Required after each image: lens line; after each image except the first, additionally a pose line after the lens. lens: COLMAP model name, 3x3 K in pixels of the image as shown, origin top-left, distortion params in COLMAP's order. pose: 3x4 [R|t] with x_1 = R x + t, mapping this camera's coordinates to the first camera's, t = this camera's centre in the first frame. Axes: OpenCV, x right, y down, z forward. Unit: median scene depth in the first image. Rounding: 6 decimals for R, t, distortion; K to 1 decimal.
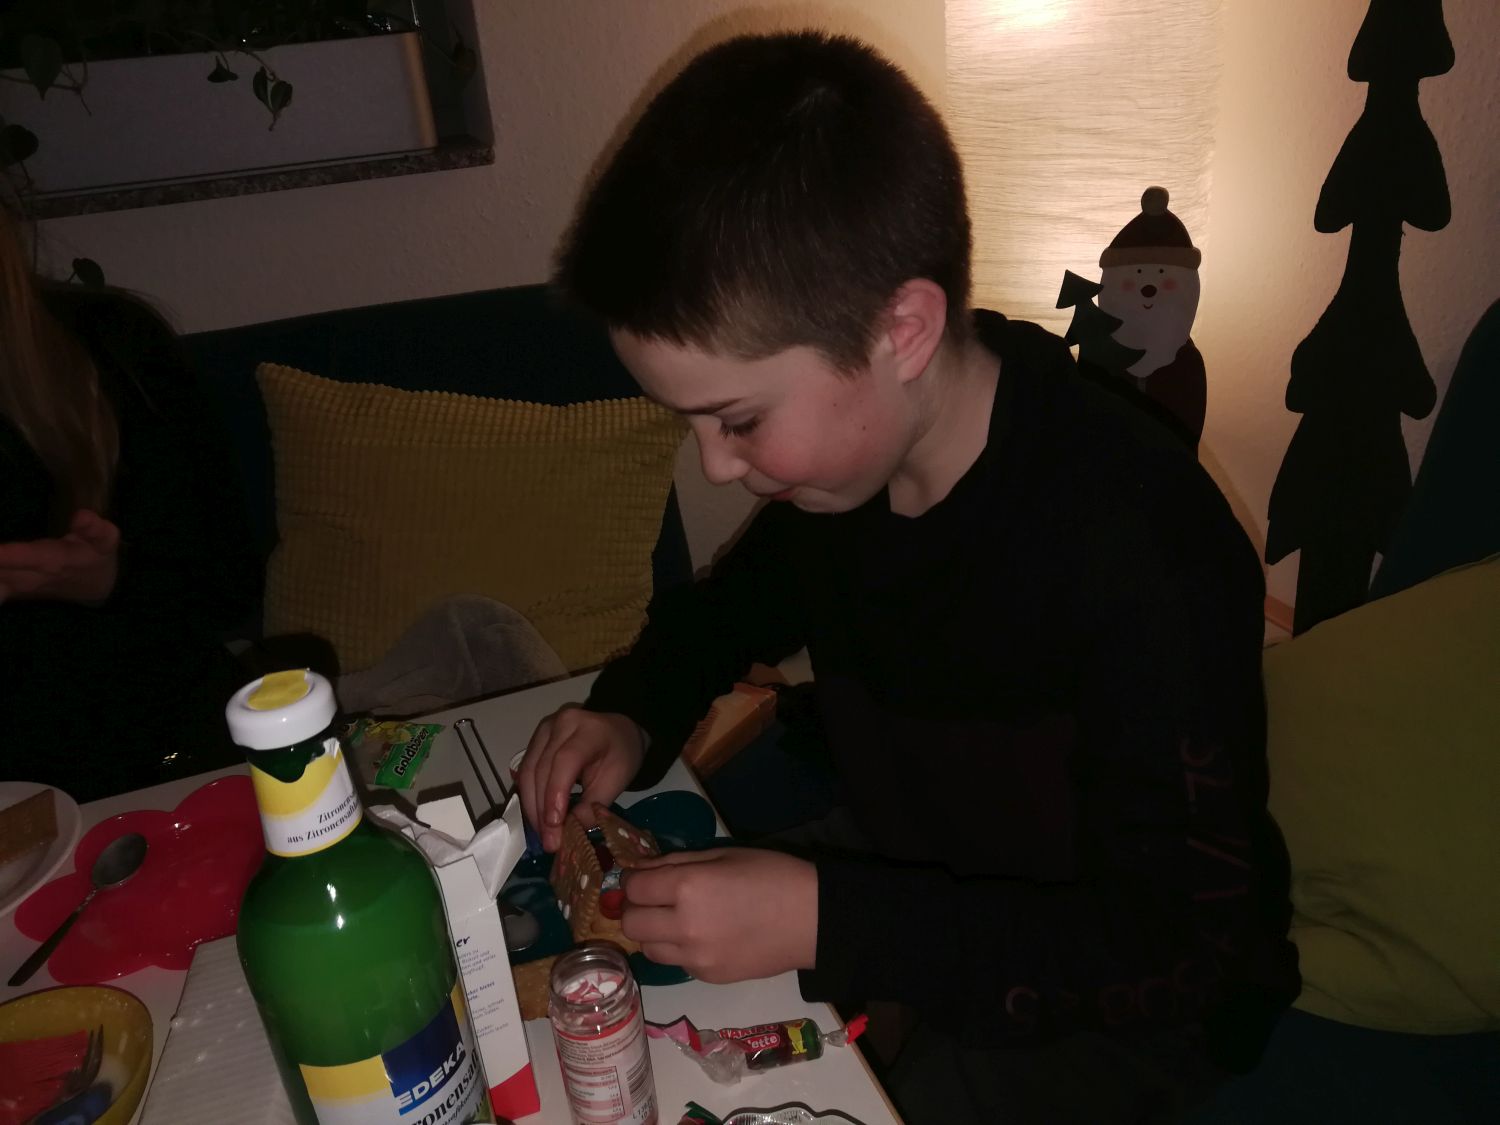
lens RADIAL K [[1179.2, 0, 757.6], [0, 1179.2, 568.4], [0, 0, 1]] dist [-0.030453, 0.006608]
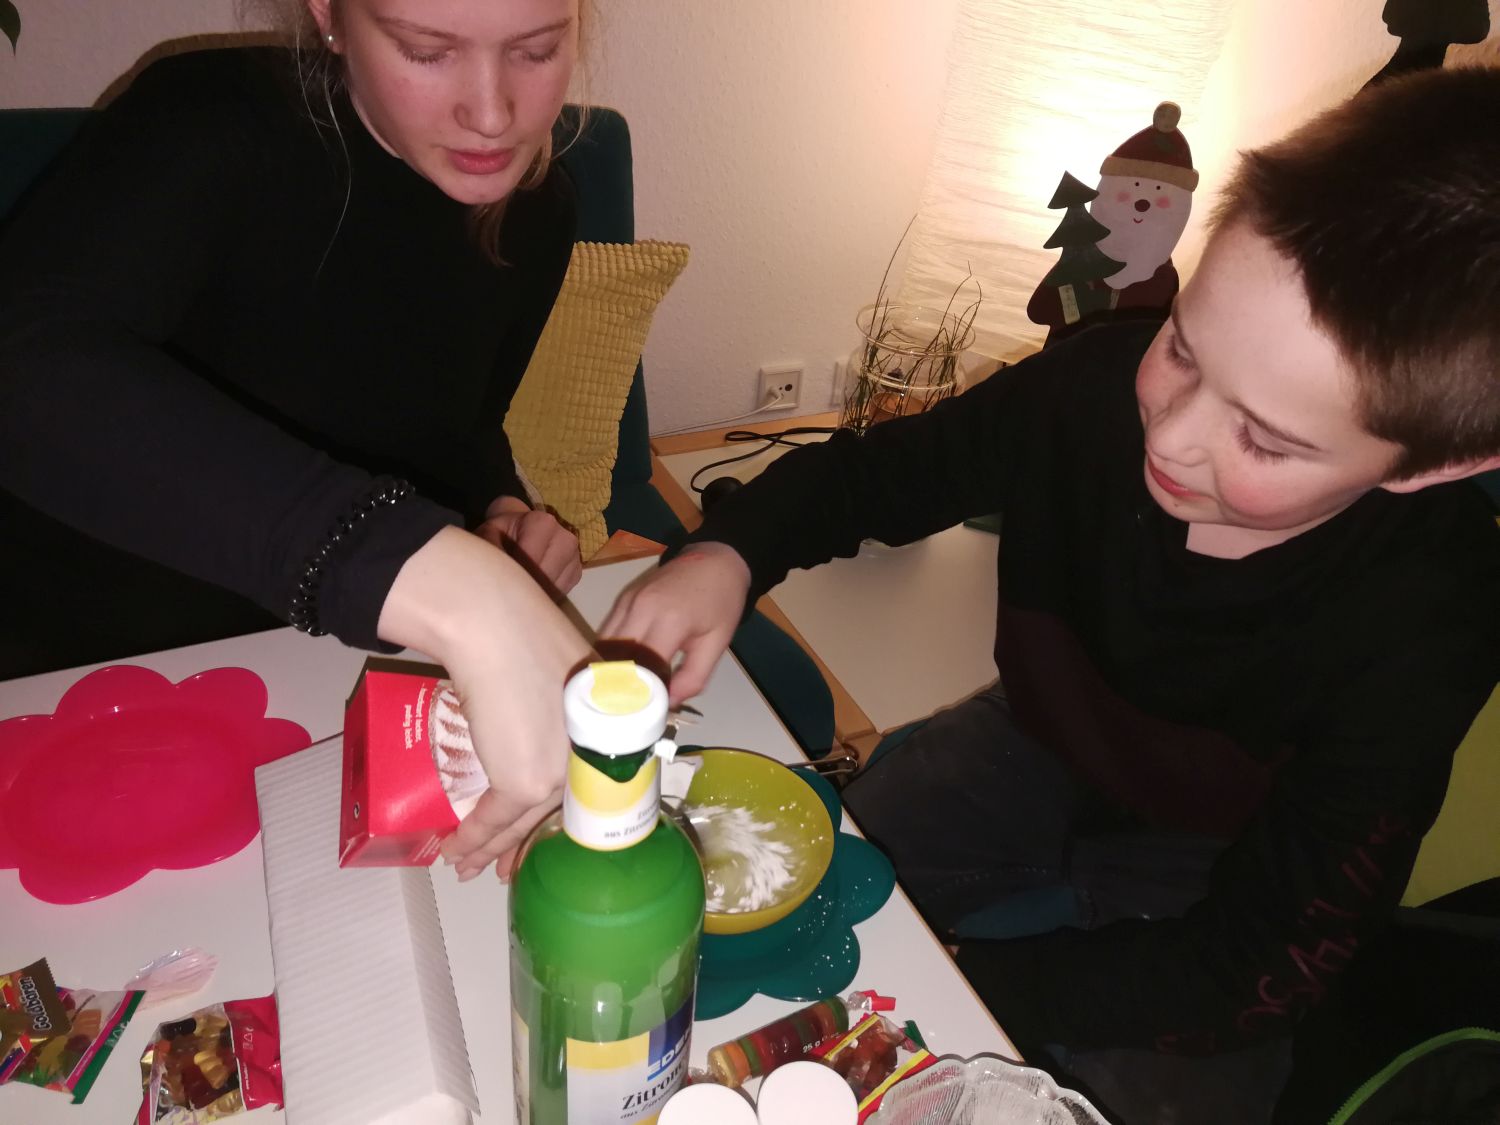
lens RADIAL K [[1179.2, 0, 741.1], [0, 1179.2, 549.7], [0, 0, 1]] dist [-0.030453, 0.006608]
pose [[0.983689, 0.098233, 0.150688, -0.126007], [-0.118916, 0.983681, 0.135020, -0.040400], [-0.134965, -0.150737, 0.979317, 0.016875]]
